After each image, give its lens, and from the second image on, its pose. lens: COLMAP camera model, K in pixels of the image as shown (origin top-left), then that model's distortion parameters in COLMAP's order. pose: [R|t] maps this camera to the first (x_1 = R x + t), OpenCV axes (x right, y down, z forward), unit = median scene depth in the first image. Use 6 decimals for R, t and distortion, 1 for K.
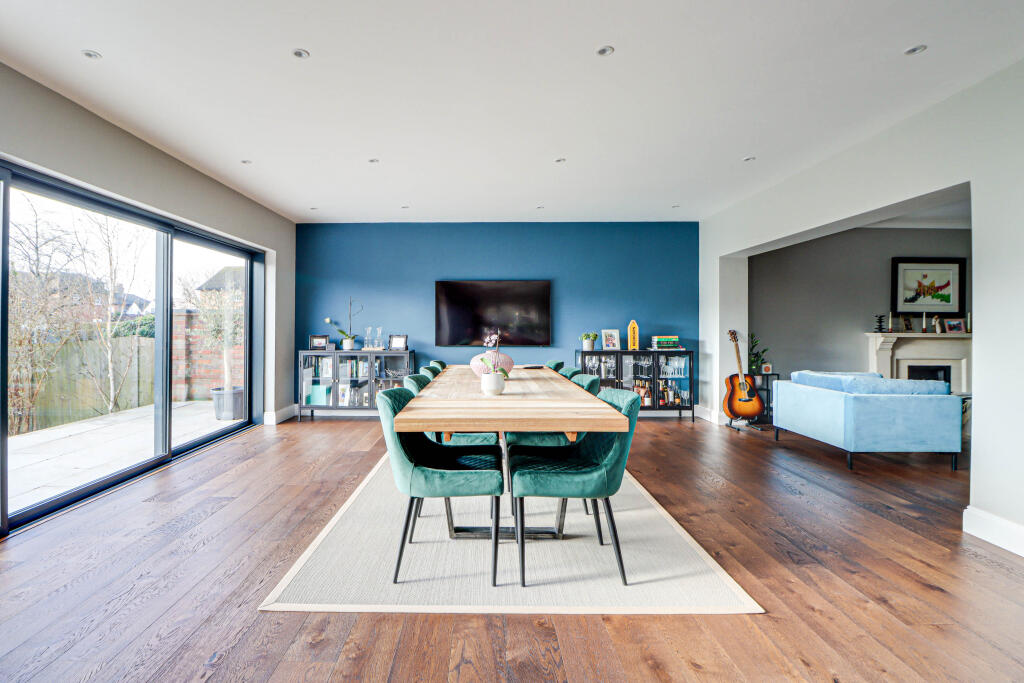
lens RADIAL K [[470.2, 0, 496.7], [0, 470.2, 318.1], [0, 0, 1]] dist [0.001884, 0.000427]
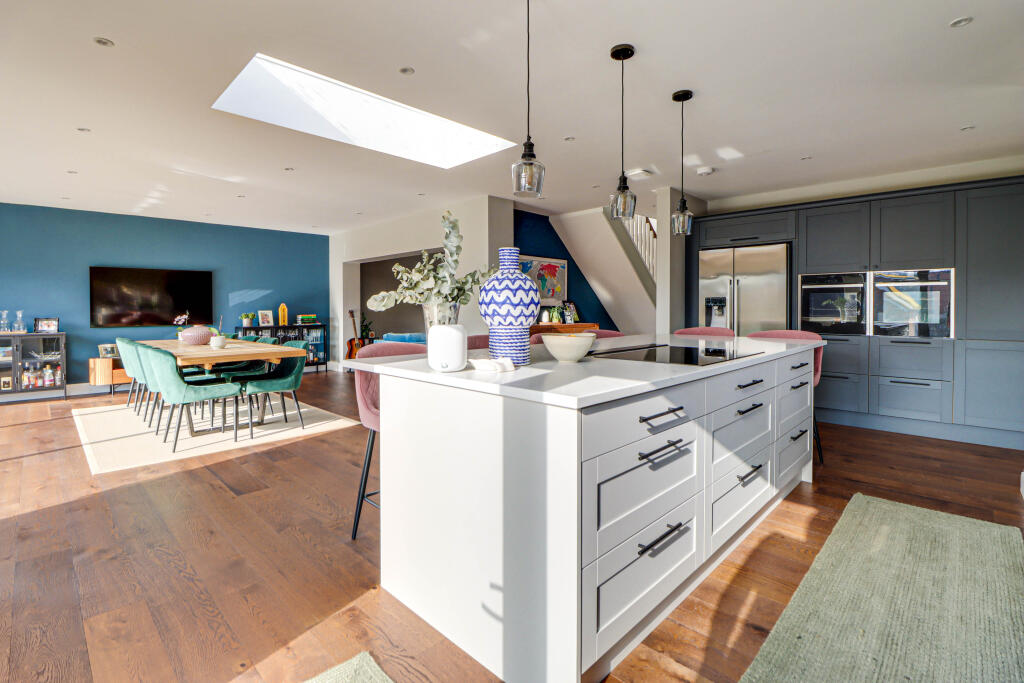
lens RADIAL K [[470.2, 0, 496.7], [0, 470.2, 318.1], [0, 0, 1]] dist [0.001884, 0.000427]
pose [[0.722510, -0.021411, 0.691028, -0.209313], [-0.005653, 0.999304, 0.036873, -0.007475], [-0.691337, -0.030547, 0.721887, -0.422976]]
